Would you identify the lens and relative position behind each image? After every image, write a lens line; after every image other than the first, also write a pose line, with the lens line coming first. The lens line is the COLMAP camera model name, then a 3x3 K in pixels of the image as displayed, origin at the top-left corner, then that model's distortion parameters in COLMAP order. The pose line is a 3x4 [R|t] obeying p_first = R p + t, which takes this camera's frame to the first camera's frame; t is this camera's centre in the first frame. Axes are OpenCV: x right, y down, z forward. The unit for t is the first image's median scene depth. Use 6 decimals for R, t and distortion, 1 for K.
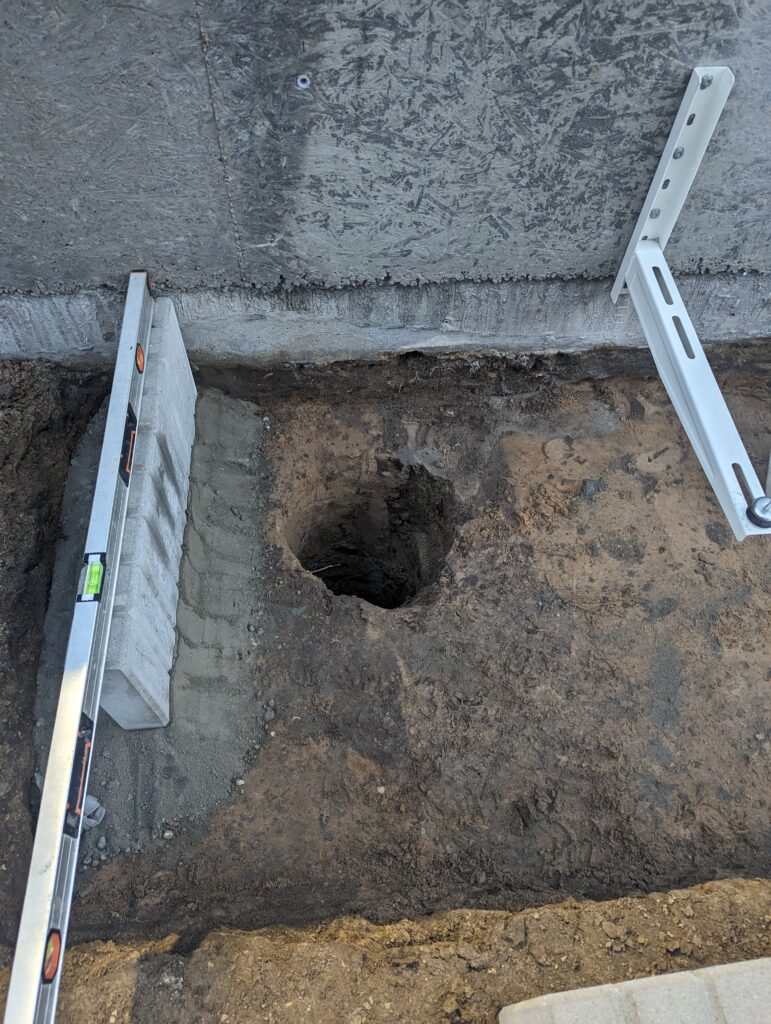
lens RADIAL K [[724.0, 0, 386.5], [0, 724.0, 515.8], [0, 0, 1]] dist [0.030299, -0.031184]
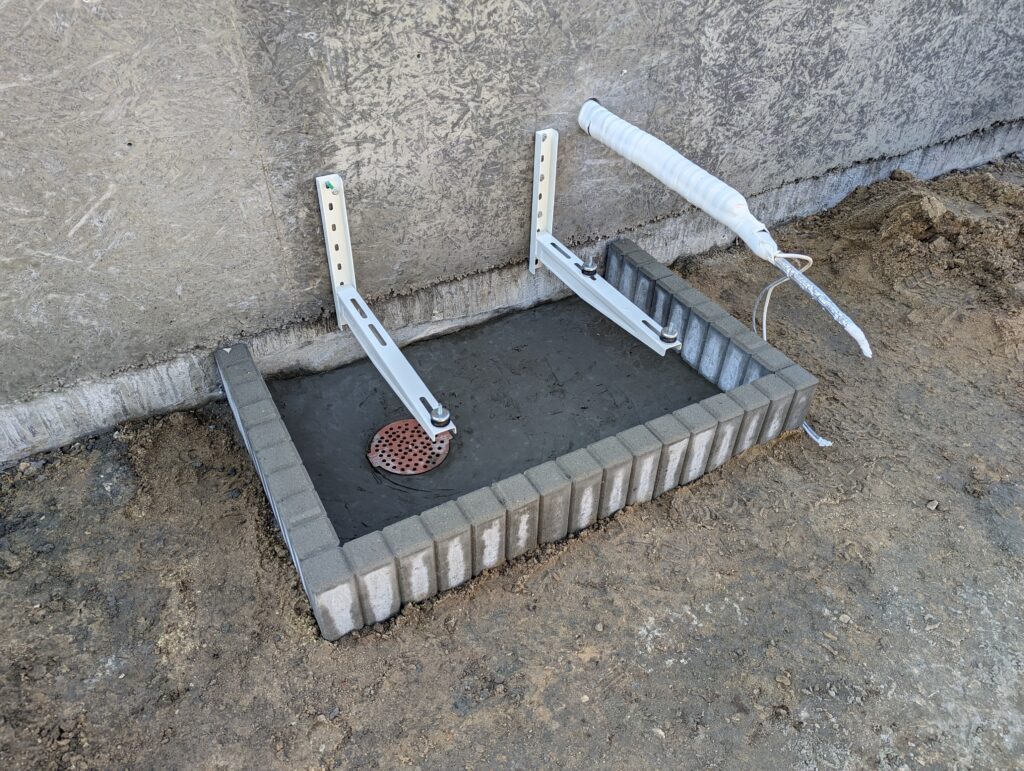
lens RADIAL K [[724.0, 0, 507.3], [0, 724.0, 387.9], [0, 0, 1]] dist [0.030299, -0.031184]
pose [[0.906153, -0.287499, 0.310212, -0.356809], [0.361903, 0.906633, -0.216895, 0.299110], [-0.218891, 0.308806, 0.925595, -0.415585]]
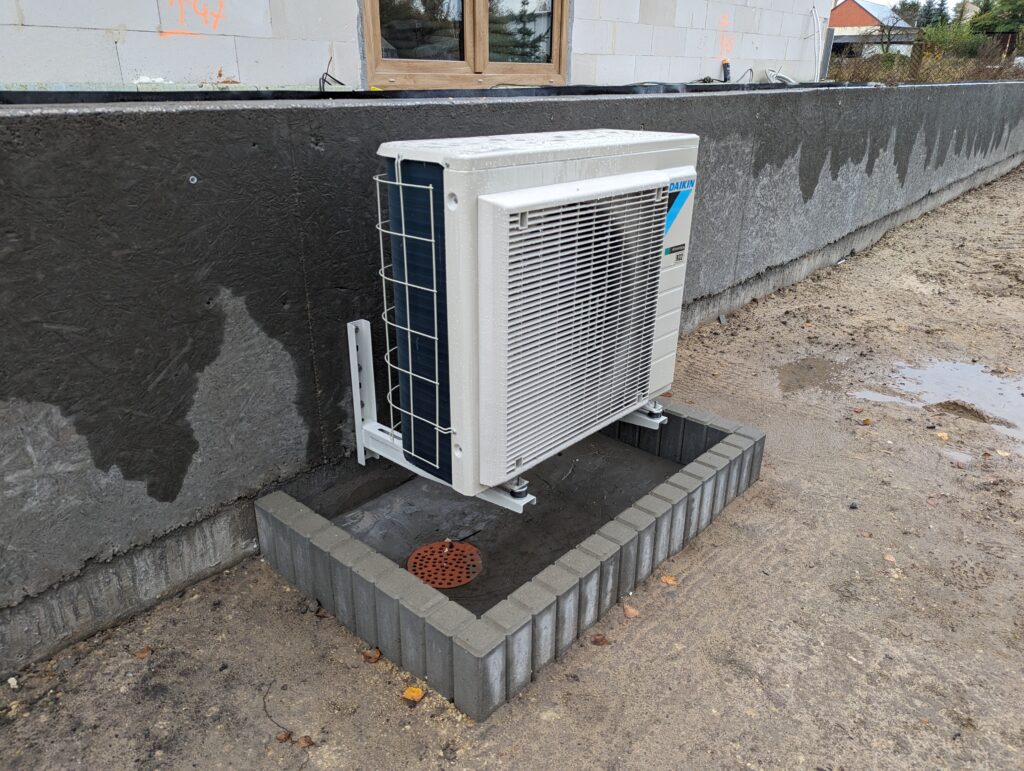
lens RADIAL K [[724.0, 0, 510.8], [0, 724.0, 382.1], [0, 0, 1]] dist [0.030299, -0.031184]
pose [[0.715977, -0.294816, 0.632820, -0.965840], [0.591537, 0.737592, -0.325641, 0.319929], [-0.370759, 0.607488, 0.702493, -0.338170]]
